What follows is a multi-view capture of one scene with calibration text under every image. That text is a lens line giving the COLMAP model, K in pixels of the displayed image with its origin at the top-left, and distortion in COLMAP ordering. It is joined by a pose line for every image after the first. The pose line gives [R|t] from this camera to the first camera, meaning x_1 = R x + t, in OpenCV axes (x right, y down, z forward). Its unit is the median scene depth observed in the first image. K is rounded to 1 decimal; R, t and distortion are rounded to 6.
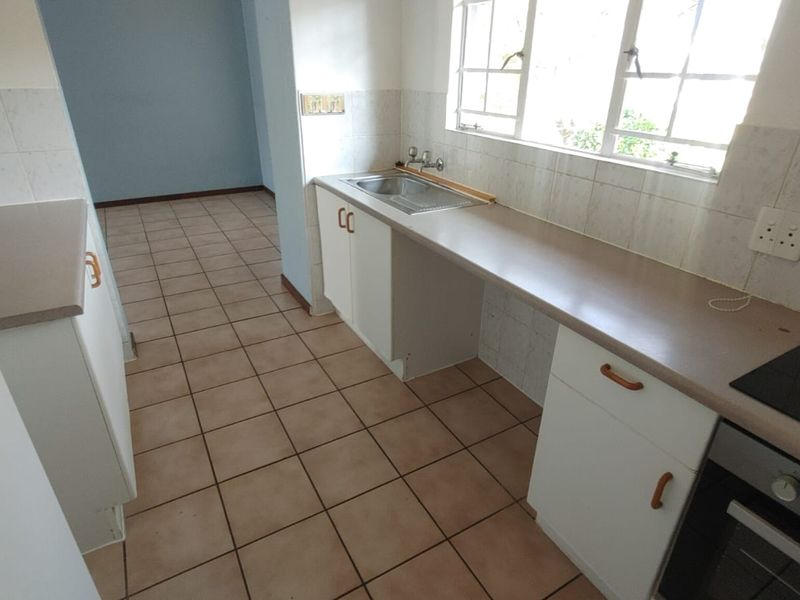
lens RADIAL K [[471.9, 0, 410.1], [0, 471.9, 297.7], [0, 0, 1]] dist [0.001218, 0.000785]
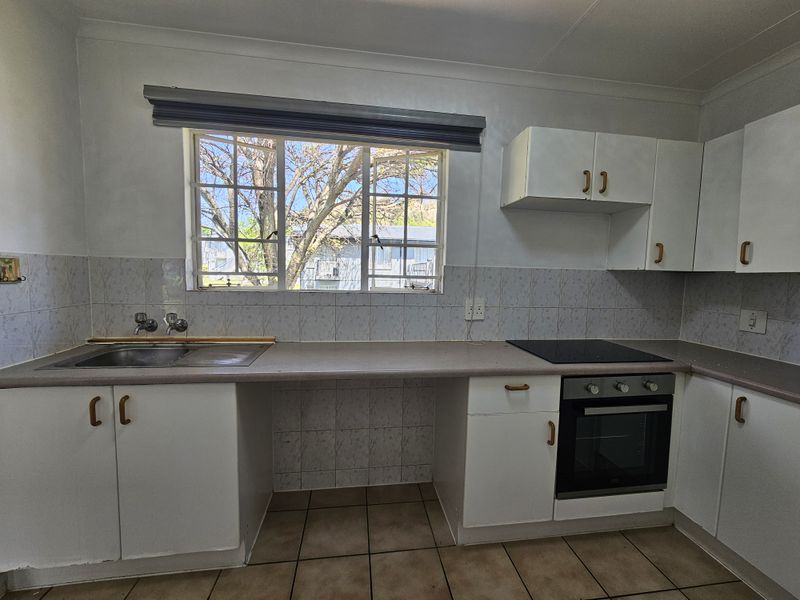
lens RADIAL K [[331.6, 0, 400.5], [0, 331.6, 297.2], [0, 0, 1]] dist [0.001588, 0.000512]
pose [[0.388286, -0.084451, 0.917661, -0.454703], [0.393020, 0.915865, -0.082011, -0.115528], [-0.833528, 0.392503, 0.388808, 0.382477]]
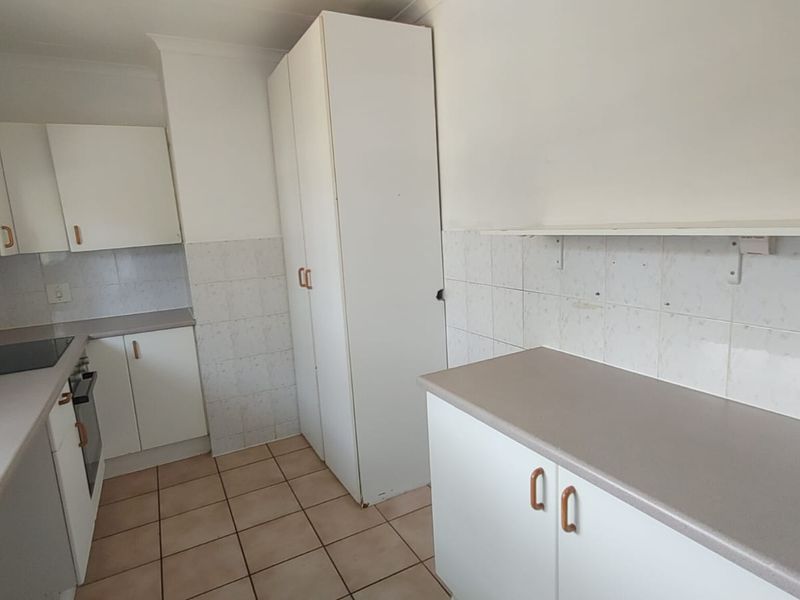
lens RADIAL K [[466.6, 0, 402.3], [0, 466.6, 298.6], [0, 0, 1]] dist [0.000416, 0.000560]
pose [[-0.998780, 0.024197, 0.043045, -0.394399], [0.044883, 0.808291, 0.587070, -0.508047], [-0.020588, 0.588286, -0.808391, 1.062259]]
